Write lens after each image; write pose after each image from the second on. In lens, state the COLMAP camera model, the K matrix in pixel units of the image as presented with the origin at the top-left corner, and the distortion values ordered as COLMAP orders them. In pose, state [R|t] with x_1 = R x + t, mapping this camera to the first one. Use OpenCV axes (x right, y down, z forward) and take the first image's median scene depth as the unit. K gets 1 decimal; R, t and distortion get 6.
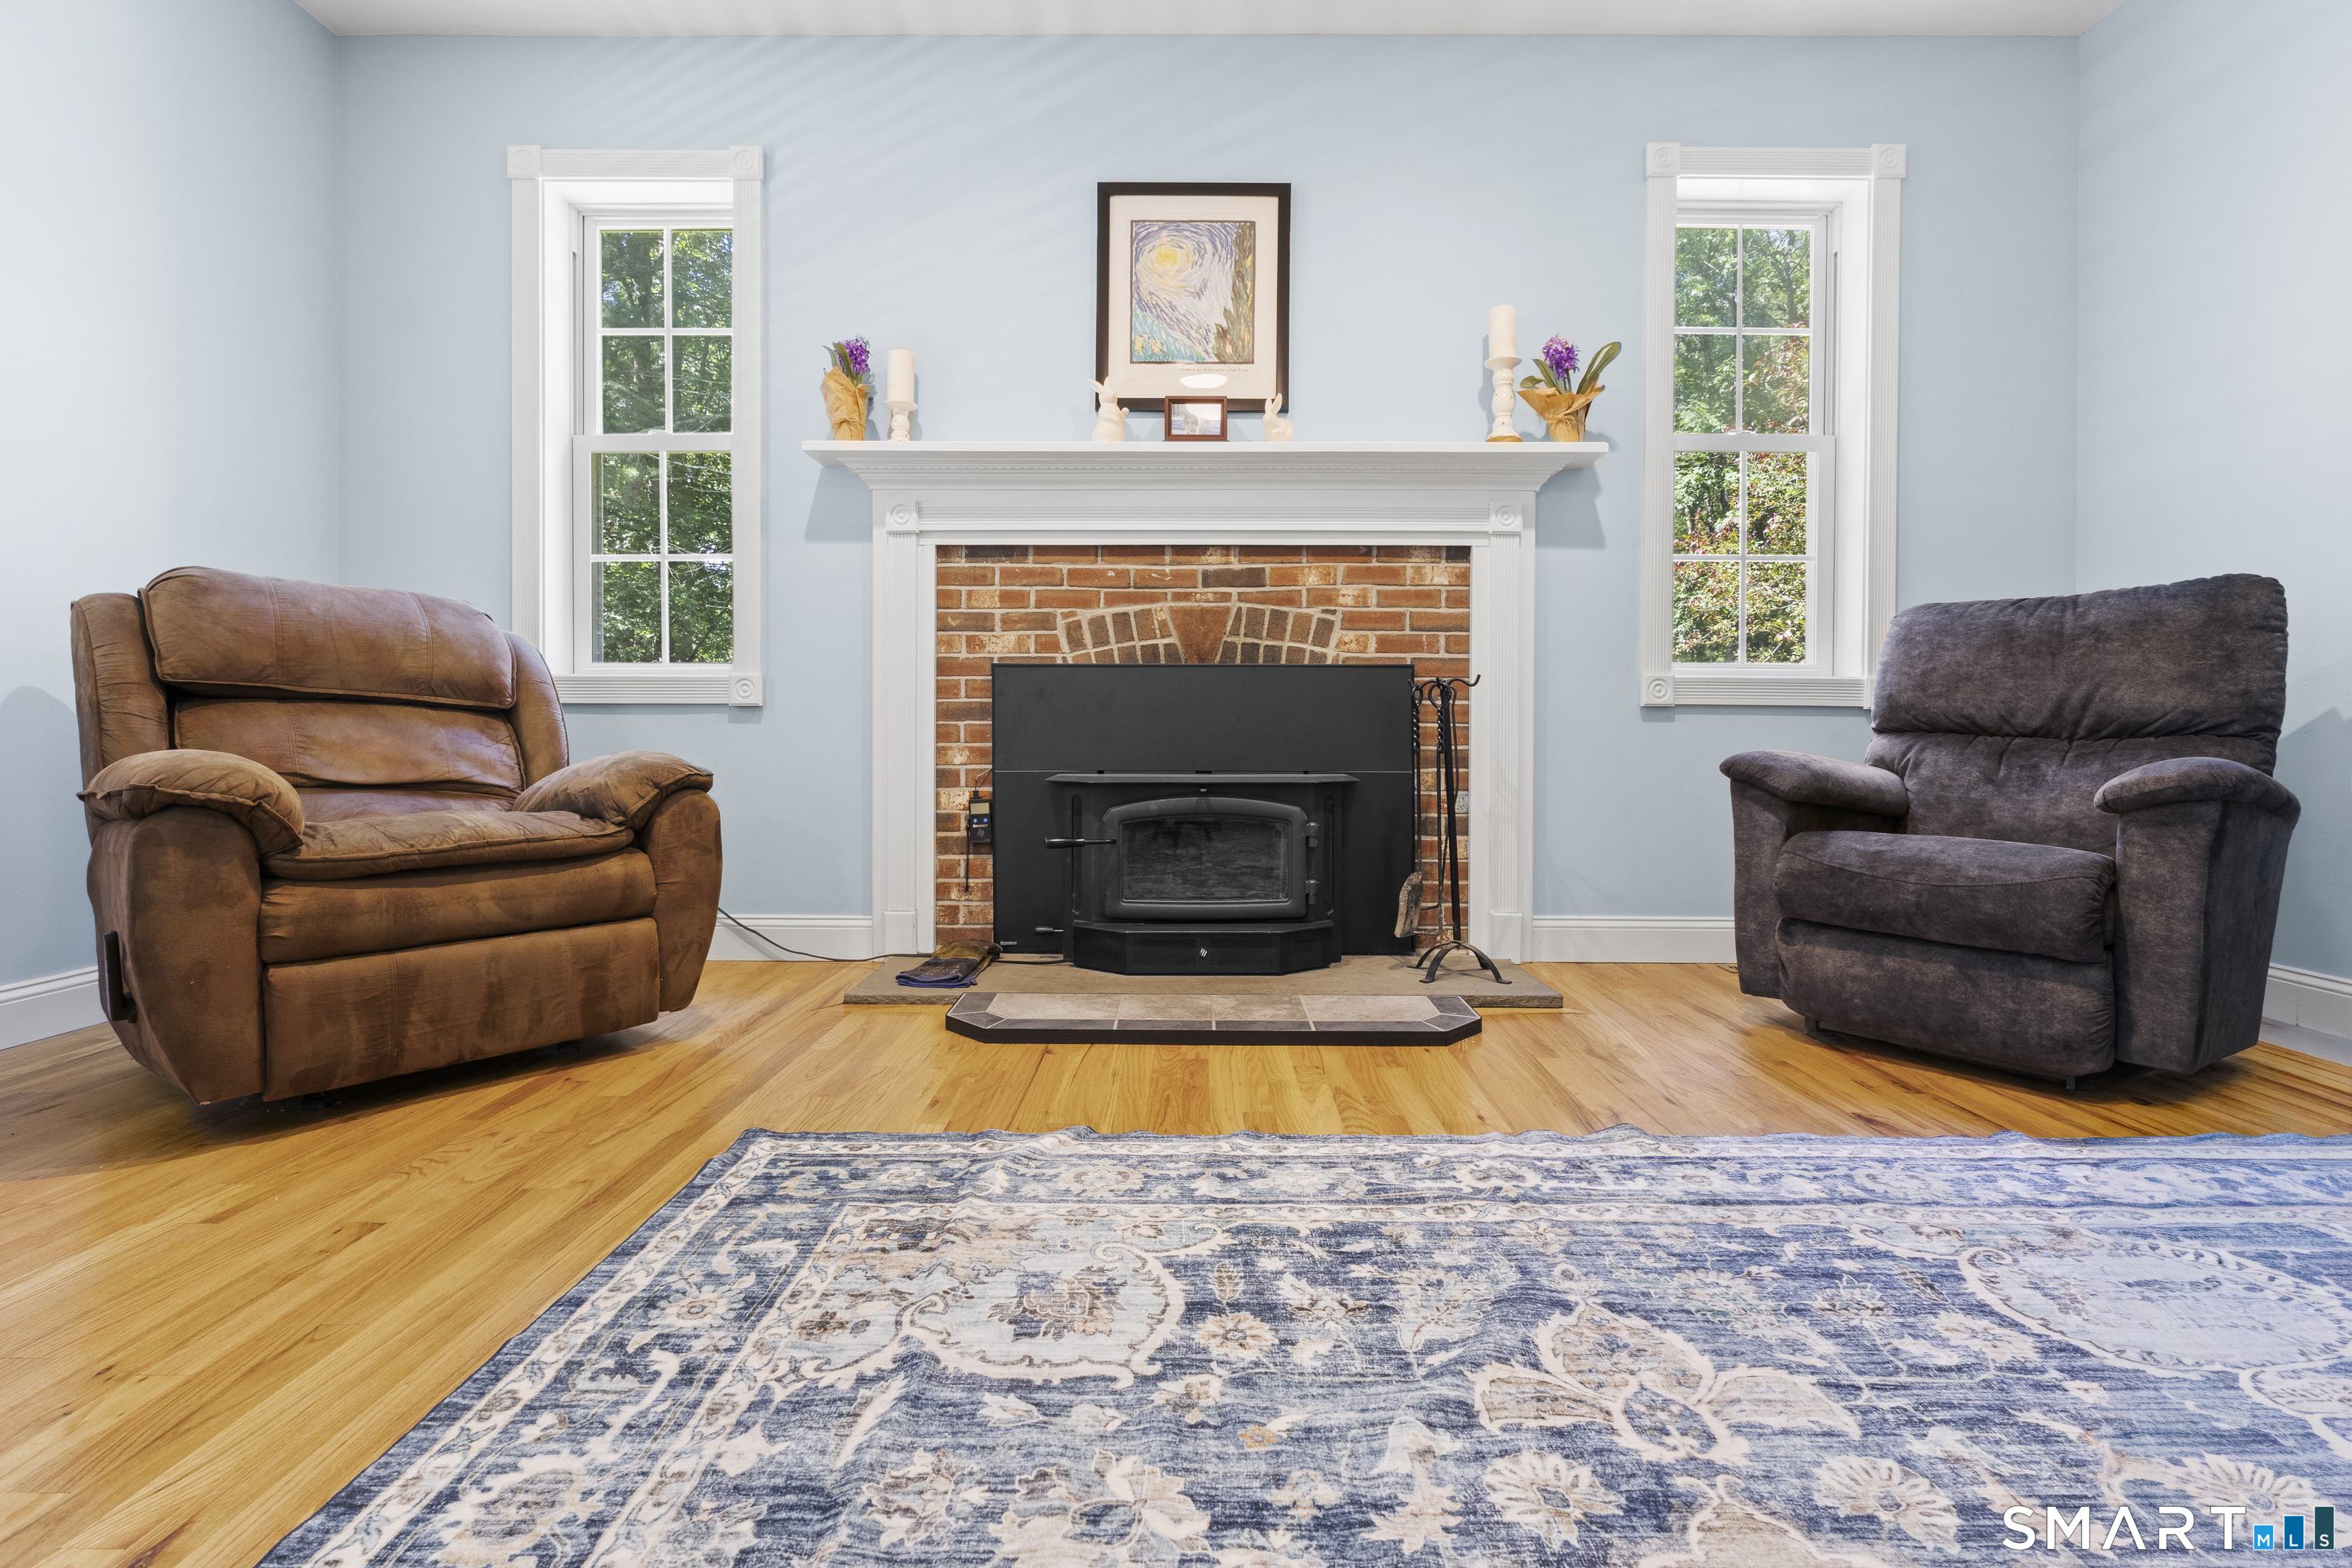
lens RADIAL K [[1089.4, 0, 1168.3], [0, 1089.4, 734.0], [0, 0, 1]] dist [-0.004381, 0.000468]
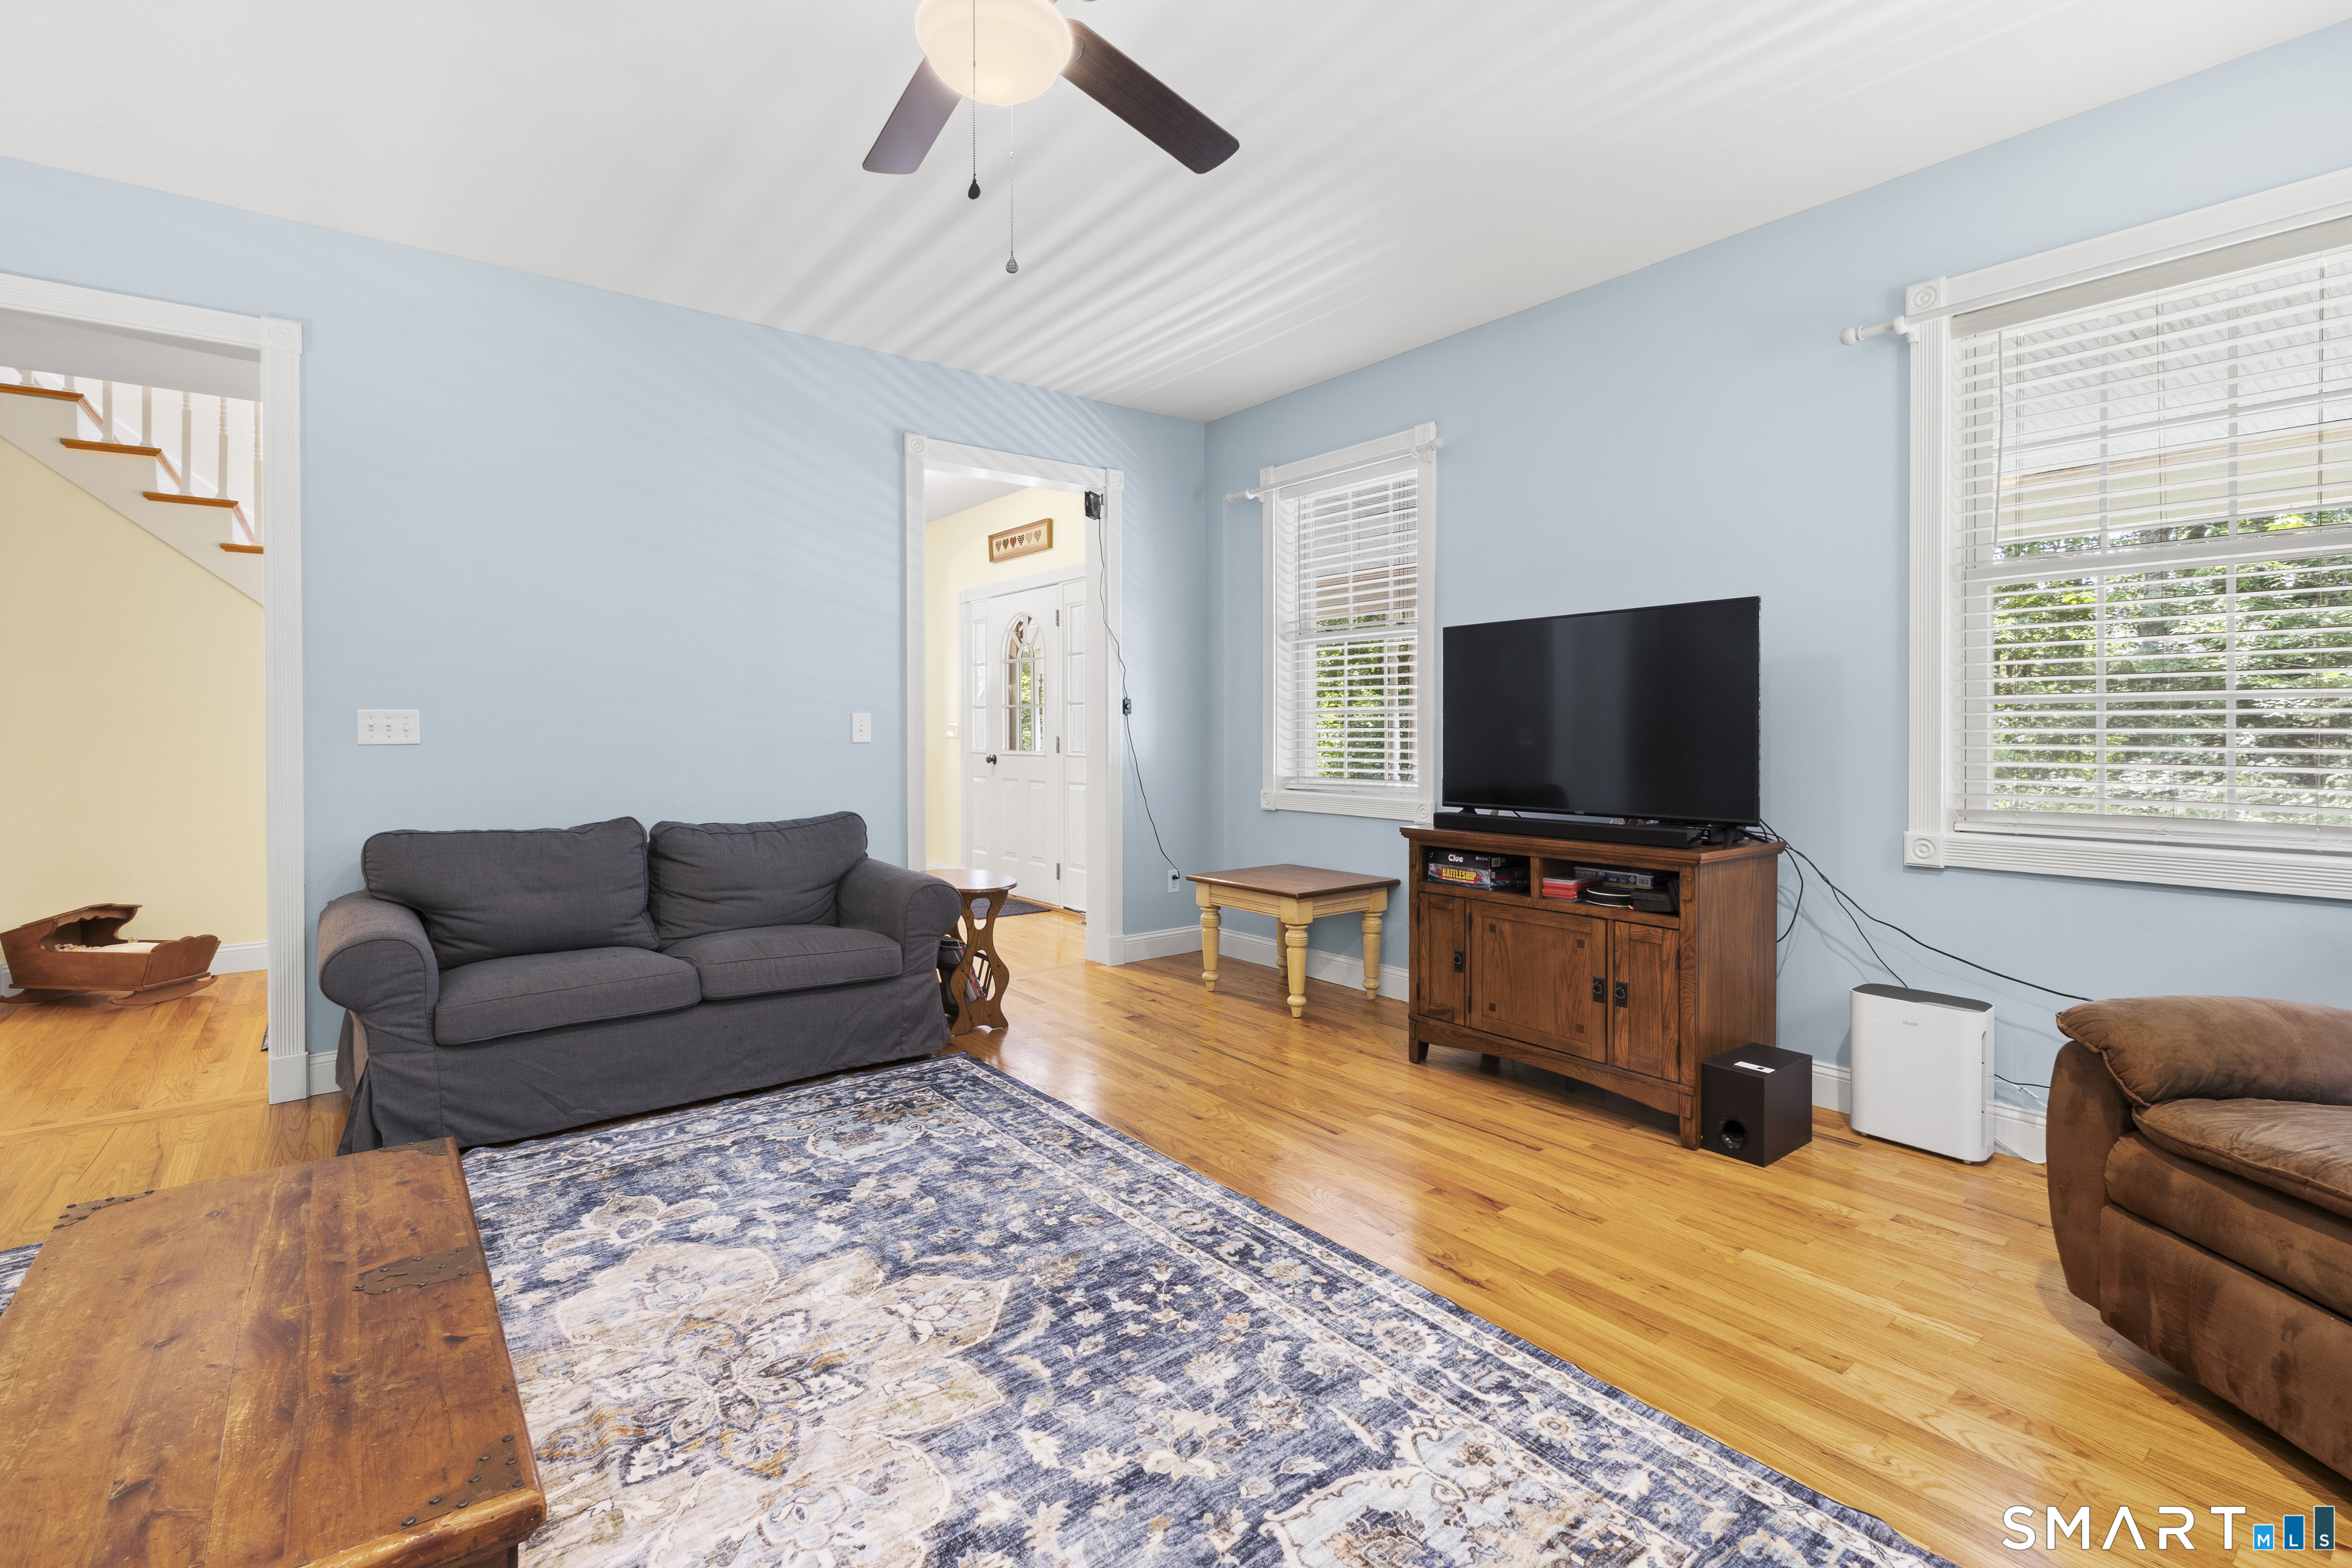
lens RADIAL K [[1089.4, 0, 1219.3], [0, 1089.4, 724.4], [0, 0, 1]] dist [-0.004381, 0.000468]
pose [[-0.763238, -0.007387, -0.646075, 0.455770], [-0.004219, 0.999970, -0.006449, -0.207382], [0.646104, -0.002197, -0.763247, 0.999506]]
